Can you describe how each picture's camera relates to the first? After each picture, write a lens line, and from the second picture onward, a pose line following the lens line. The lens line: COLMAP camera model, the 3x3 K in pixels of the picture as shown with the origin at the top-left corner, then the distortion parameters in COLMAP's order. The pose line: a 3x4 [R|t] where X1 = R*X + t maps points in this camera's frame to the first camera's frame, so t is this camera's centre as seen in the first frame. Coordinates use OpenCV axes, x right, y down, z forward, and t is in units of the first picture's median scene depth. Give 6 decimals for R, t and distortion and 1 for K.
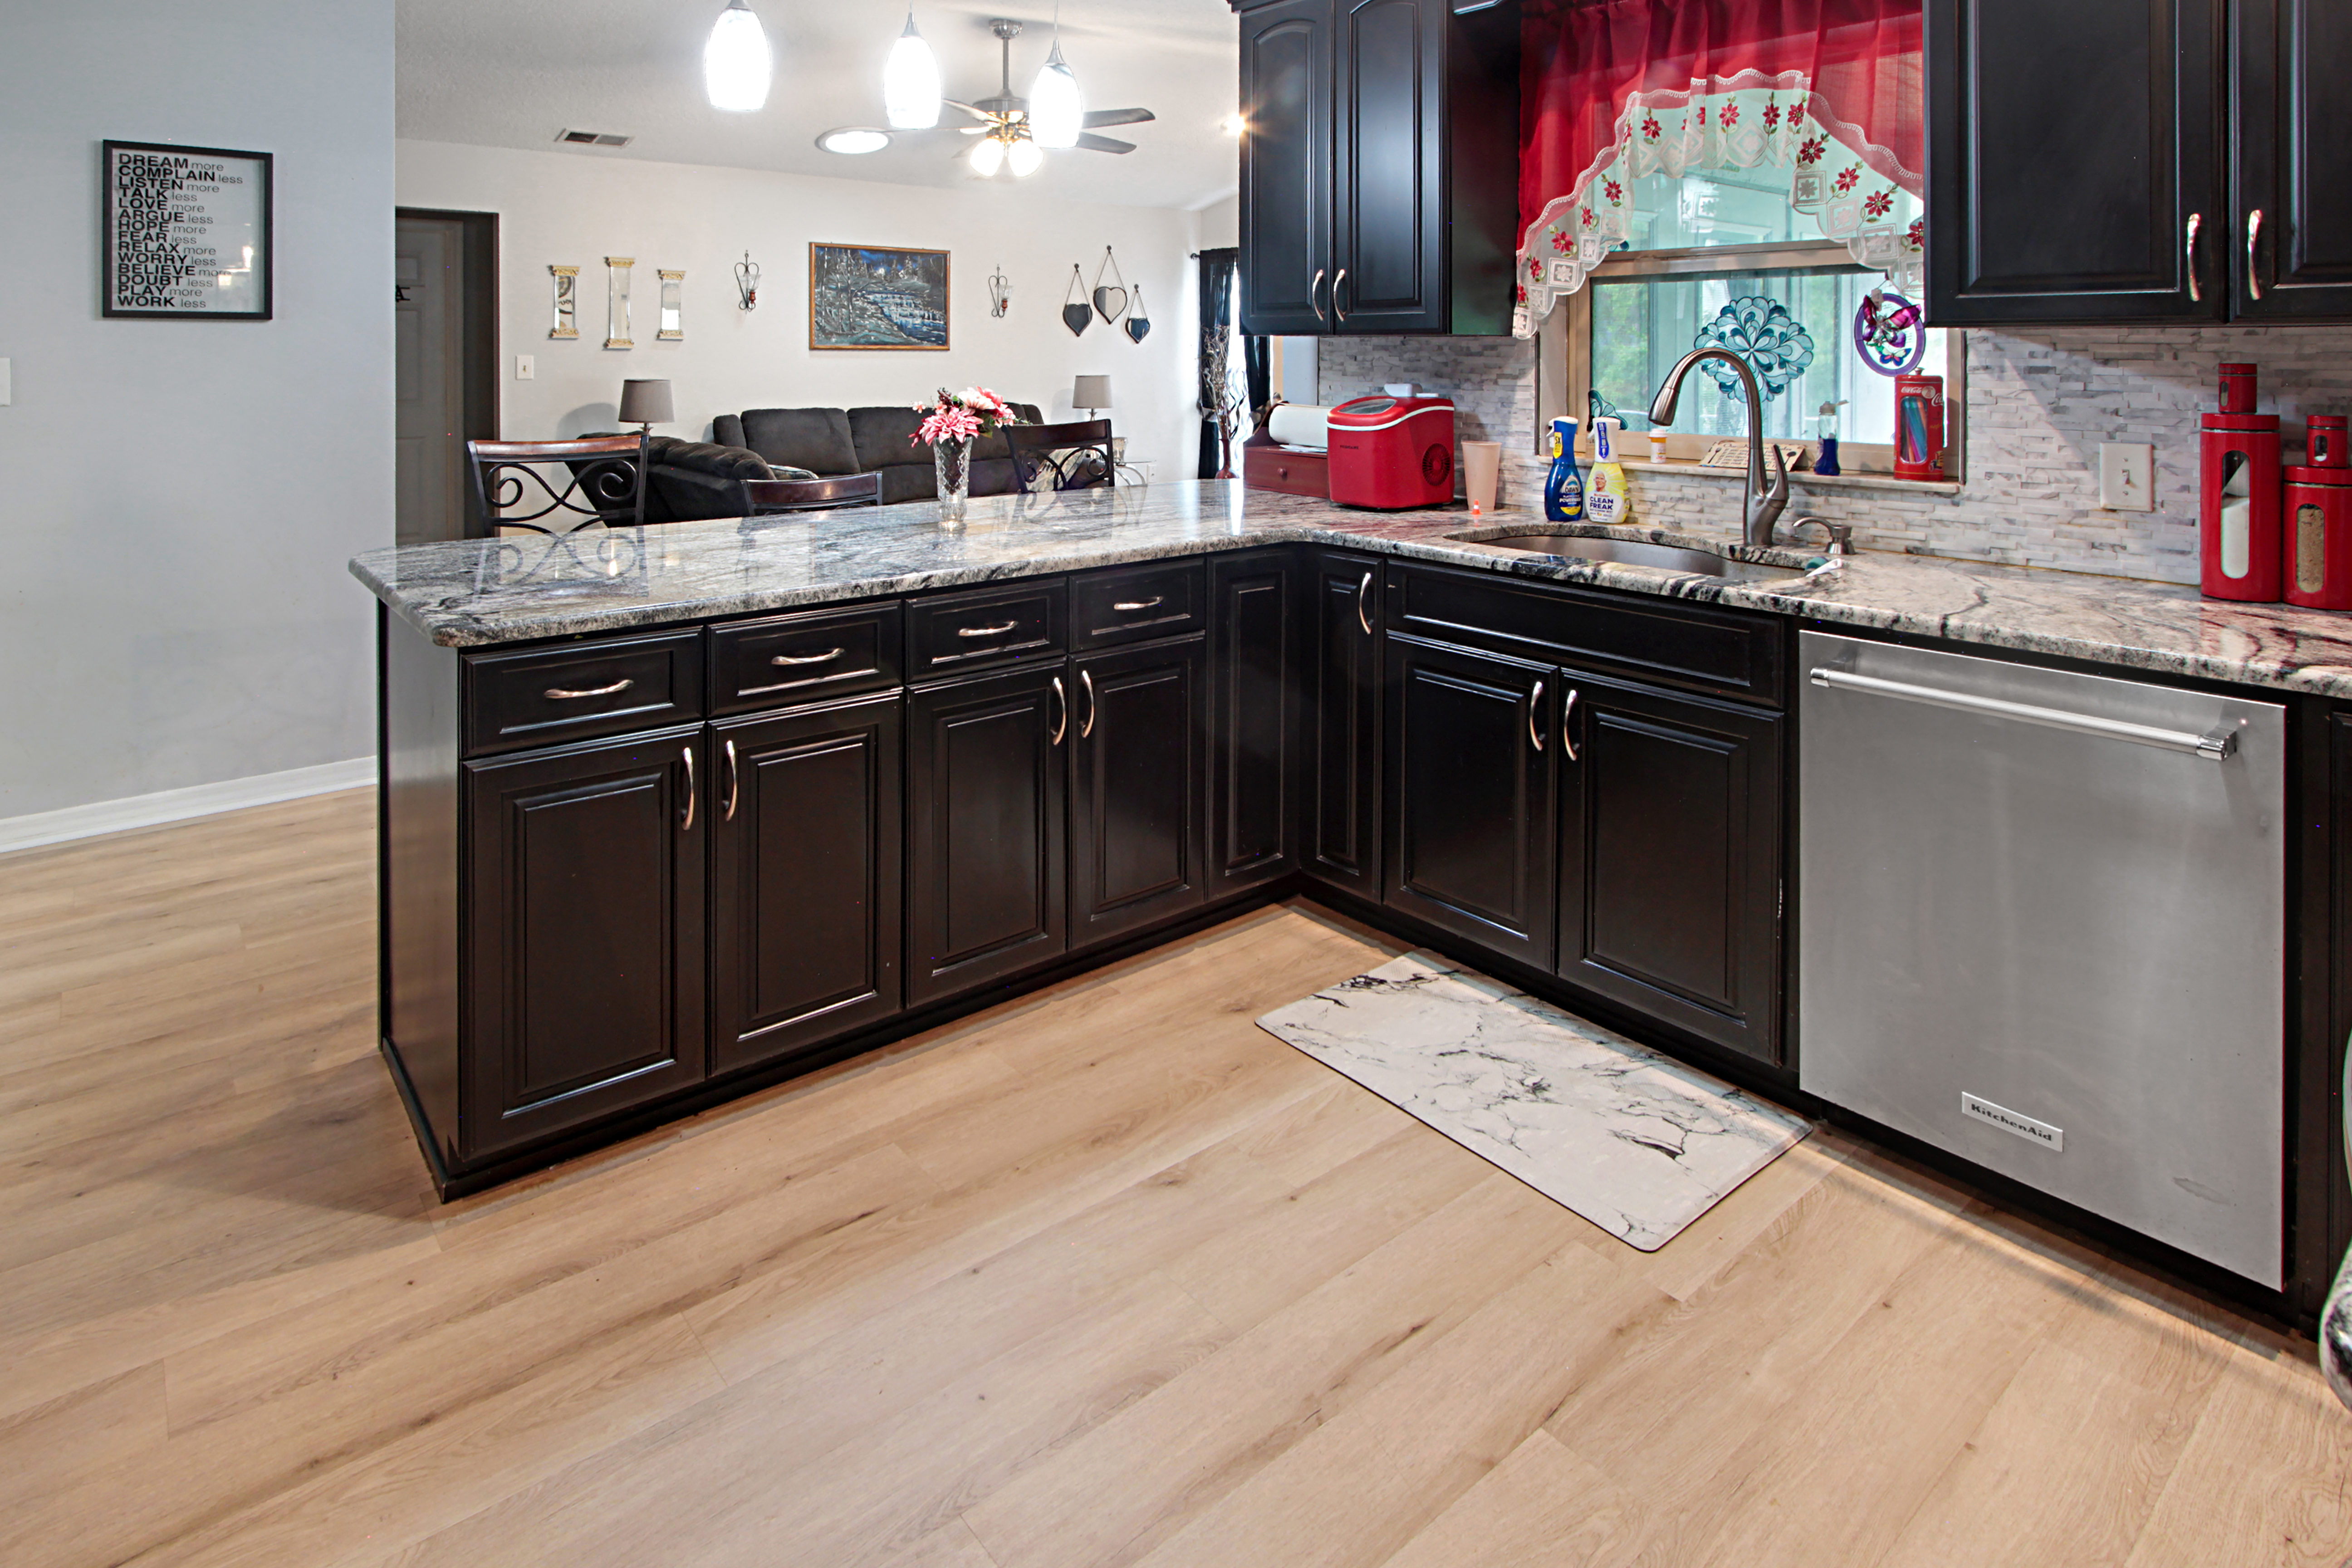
lens RADIAL K [[1226.5, 0, 1176.0], [0, 1226.5, 784.0], [0, 0, 1]] dist [-0.002168, -0.000763]
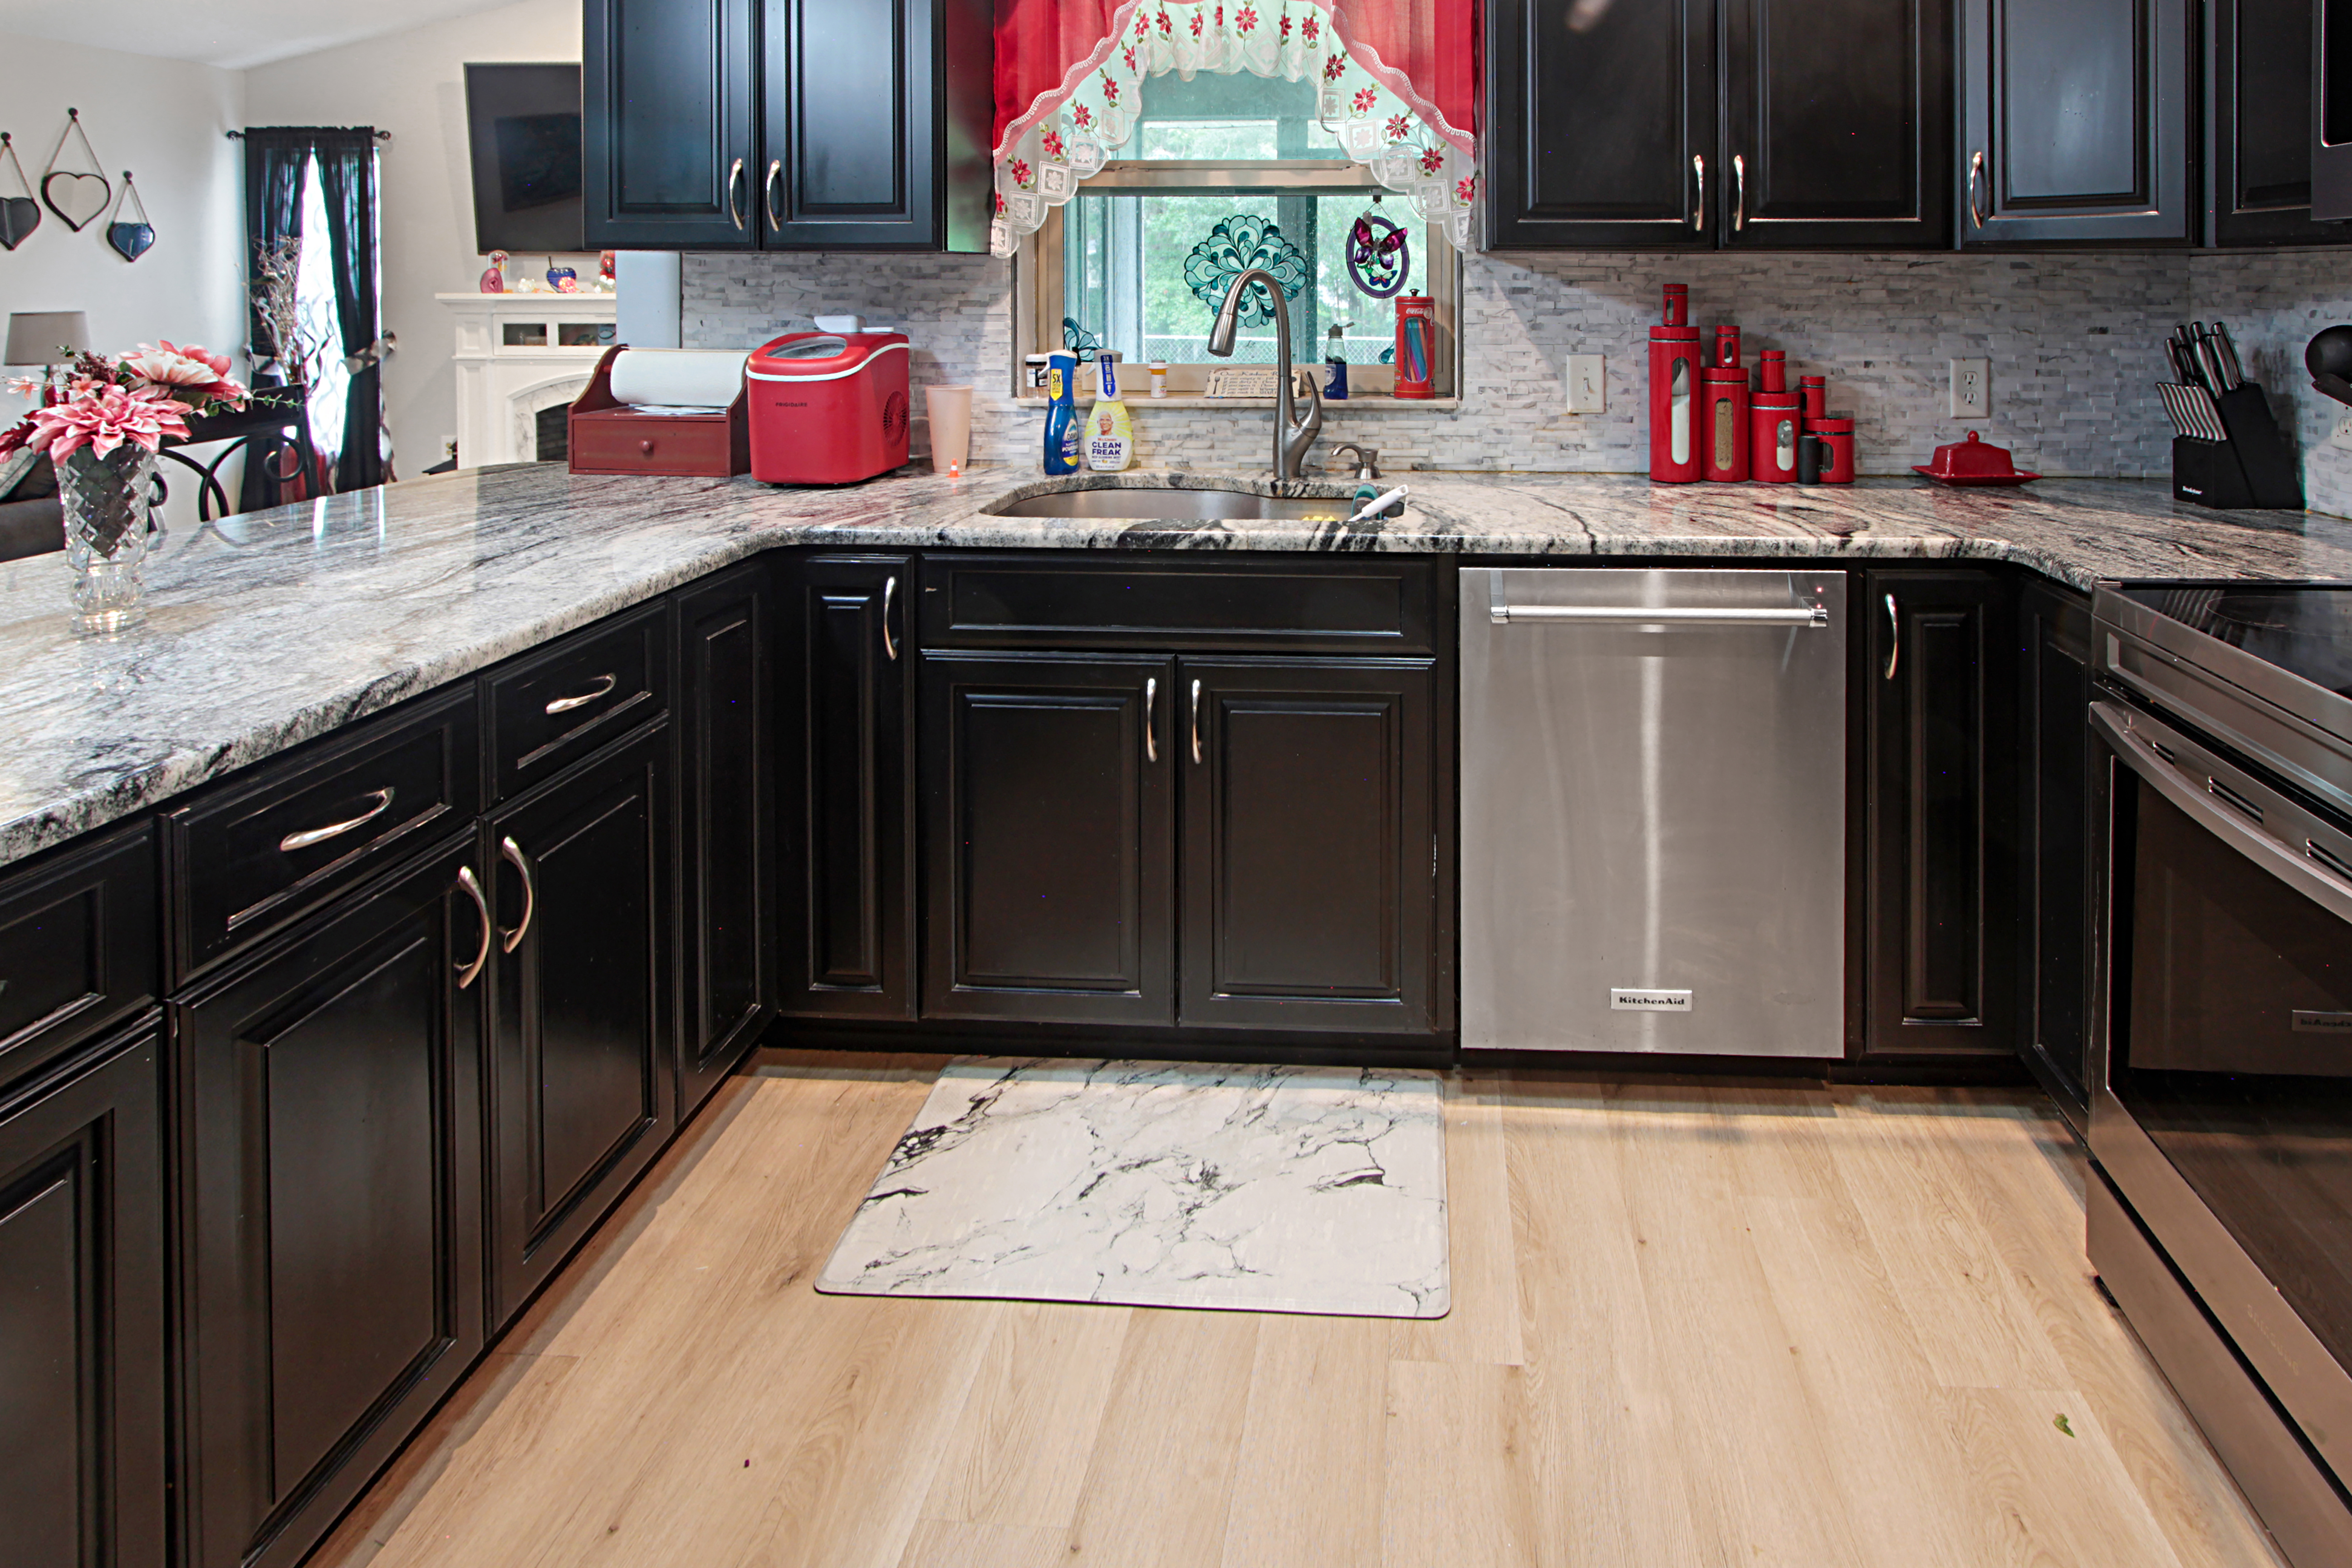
lens RADIAL K [[1310.4, 0, 1305.1], [0, 1310.4, 541.7], [0, 0, 1]] dist [-0.015344, 0.001571]
pose [[0.699059, -0.141656, 0.700893, -0.215609], [0.235798, 0.971022, -0.038930, -0.114273], [-0.675068, 0.192483, 0.712204, 0.324931]]
